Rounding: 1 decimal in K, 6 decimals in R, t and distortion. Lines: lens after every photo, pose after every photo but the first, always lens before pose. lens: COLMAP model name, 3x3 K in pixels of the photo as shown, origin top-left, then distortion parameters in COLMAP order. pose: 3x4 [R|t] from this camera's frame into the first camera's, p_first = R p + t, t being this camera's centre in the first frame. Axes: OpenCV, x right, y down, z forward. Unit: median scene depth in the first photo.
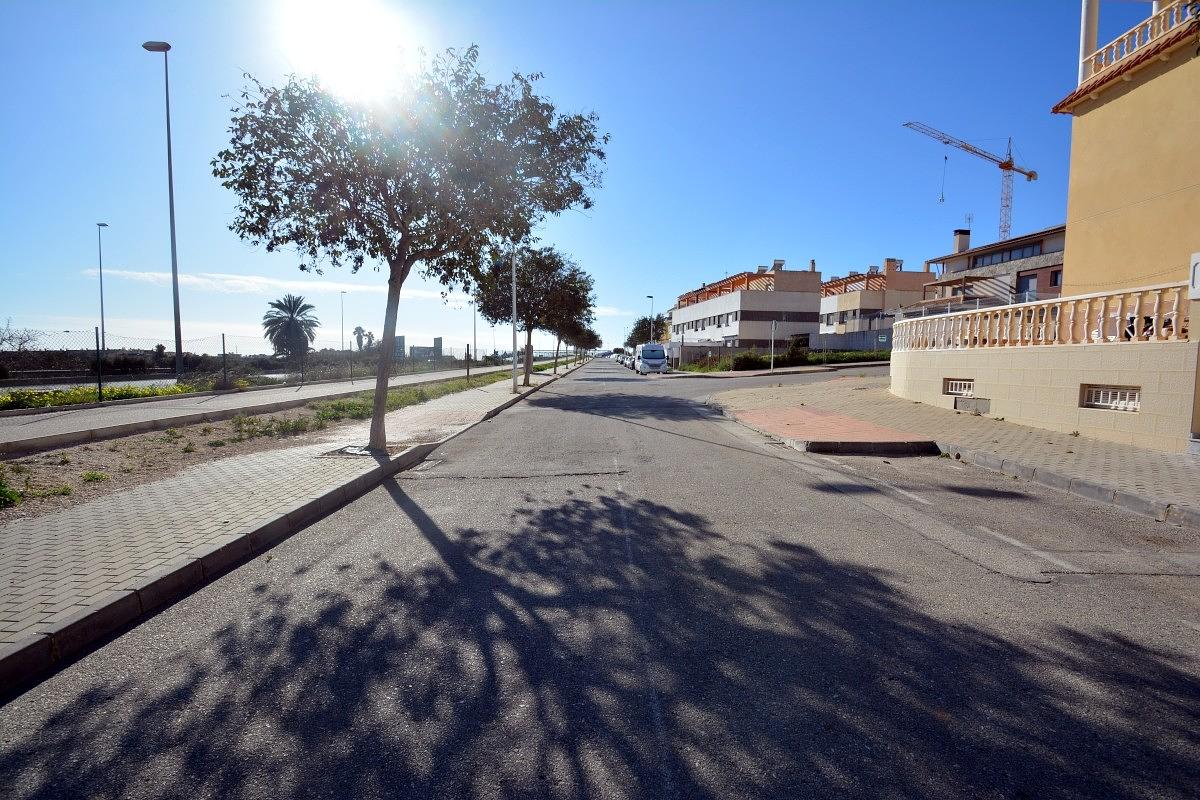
lens RADIAL K [[526.4, 0, 600.0], [0, 526.4, 400.0], [0, 0, 1]] dist [0.001880, -0.011781]
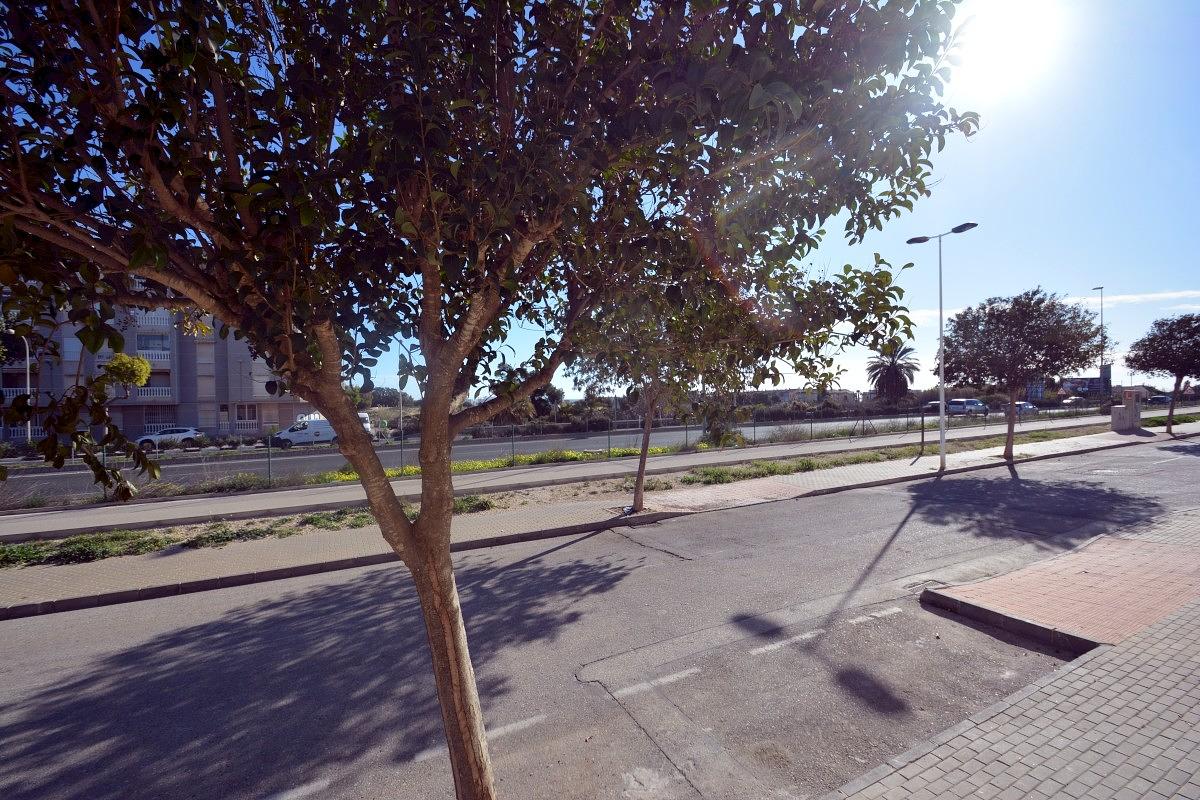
lens RADIAL K [[526.4, 0, 600.0], [0, 526.4, 400.0], [0, 0, 1]] dist [0.001880, -0.011781]
pose [[0.480606, -0.014356, -0.876819, 1.495775], [-0.049710, 0.997812, -0.043585, -0.259698], [0.875527, 0.064533, 0.478841, 0.204917]]
